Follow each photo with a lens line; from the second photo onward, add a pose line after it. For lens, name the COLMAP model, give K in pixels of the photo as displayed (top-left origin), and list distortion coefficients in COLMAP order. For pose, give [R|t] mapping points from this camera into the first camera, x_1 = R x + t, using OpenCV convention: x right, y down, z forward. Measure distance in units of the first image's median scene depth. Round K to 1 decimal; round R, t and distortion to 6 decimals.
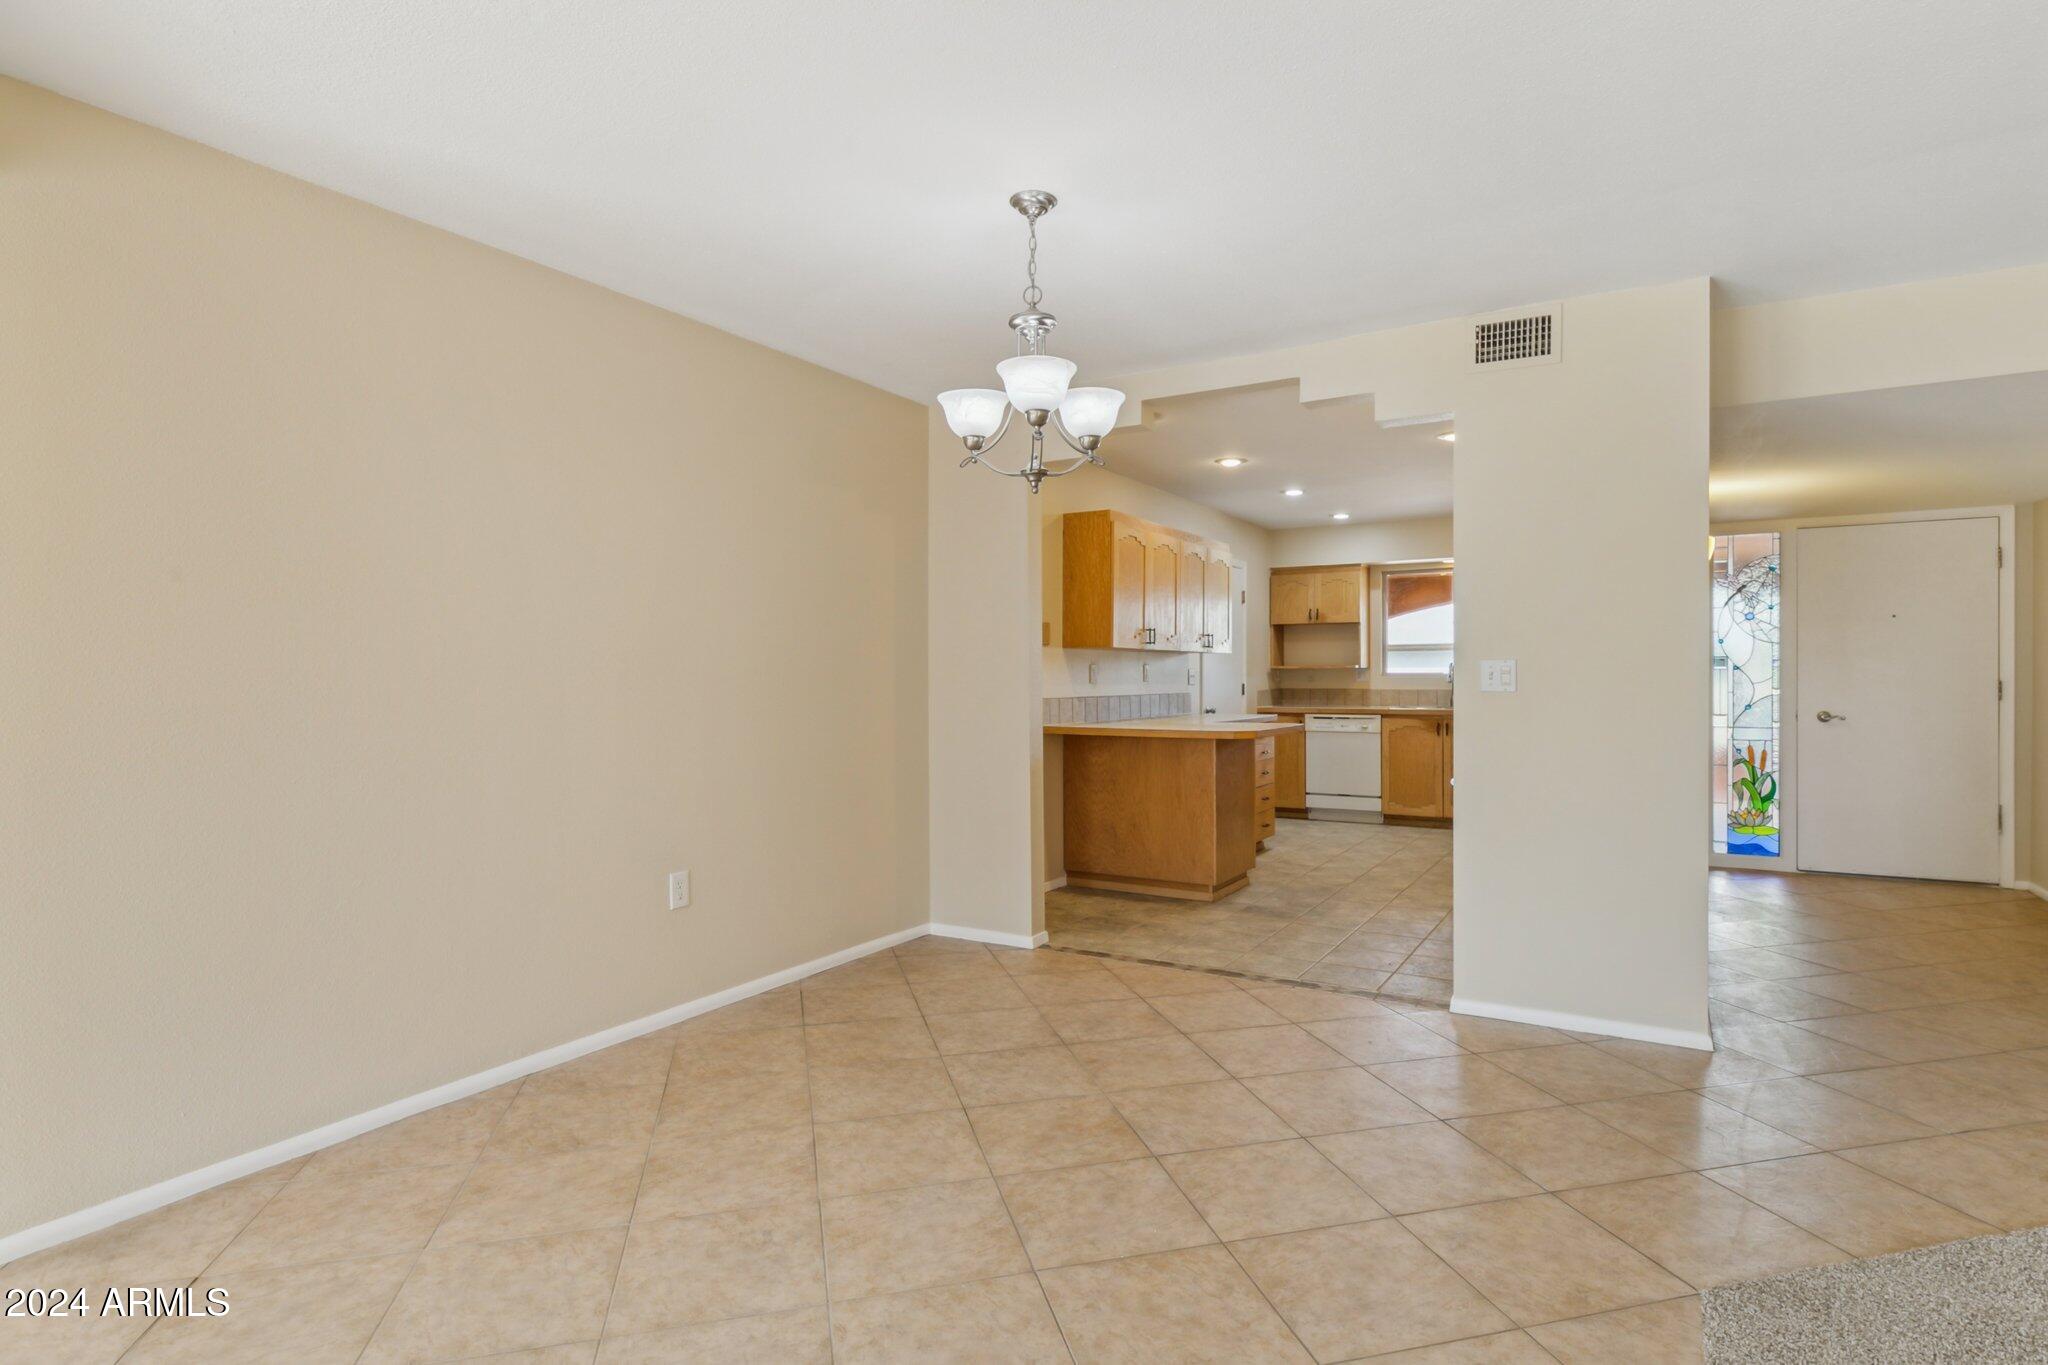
lens RADIAL K [[1040.1, 0, 1044.4], [0, 1040.1, 687.3], [0, 0, 1]] dist [0.002326, -0.000434]
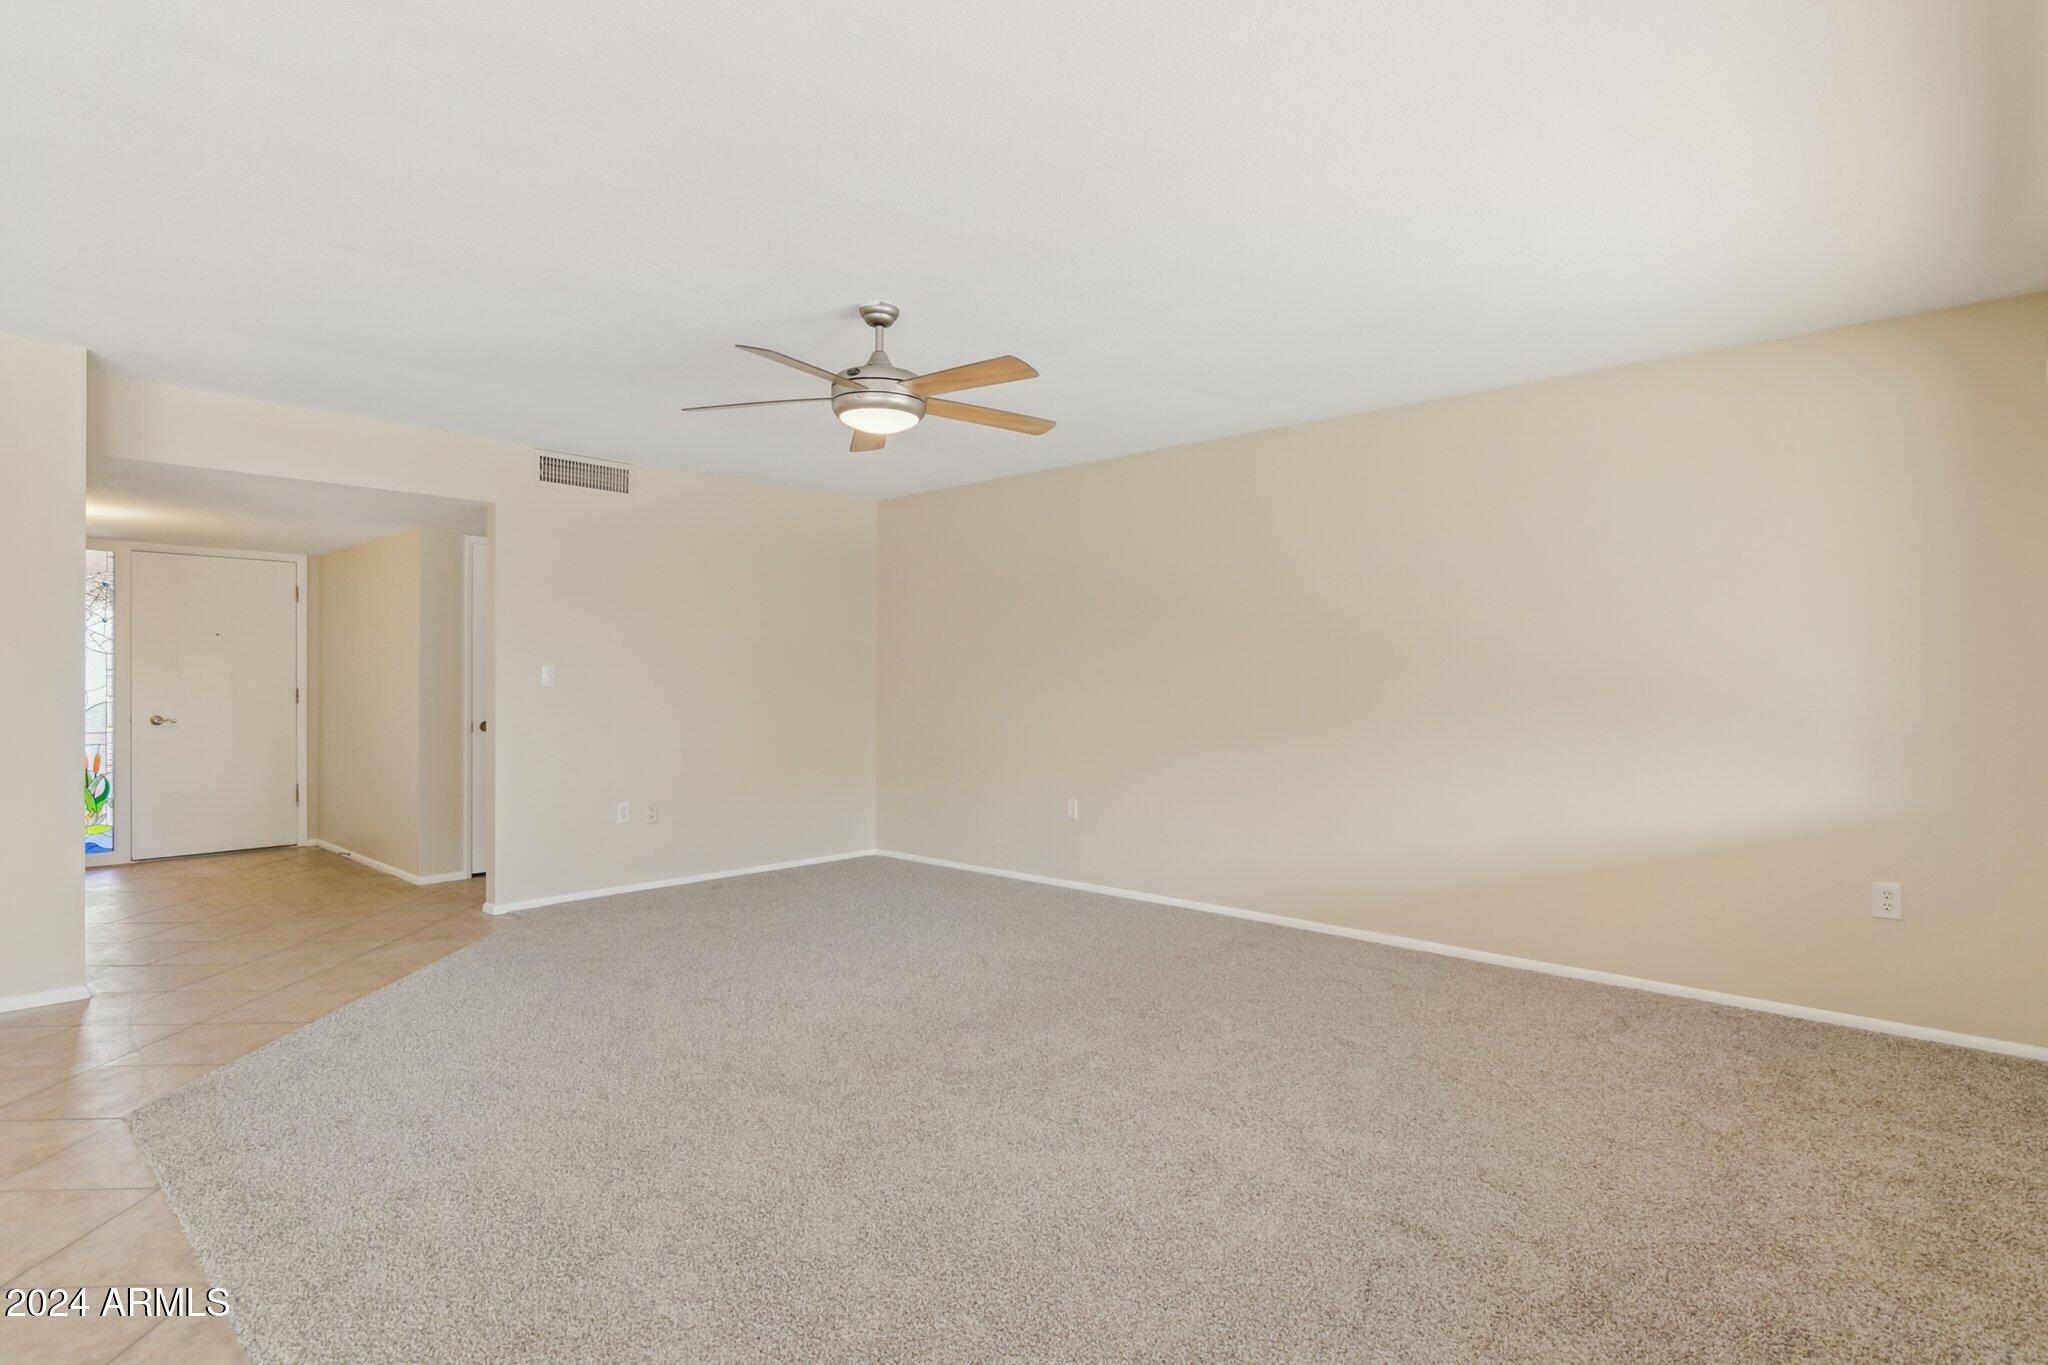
lens RADIAL K [[1059.1, 0, 1052.0], [0, 1059.1, 677.4], [0, 0, 1]] dist [-0.000982, -0.000030]
pose [[0.199592, 0.010230, 0.979826, -0.176472], [0.008935, 0.999885, -0.012260, 0.004192], [-0.979838, 0.011201, 0.199478, -0.174870]]
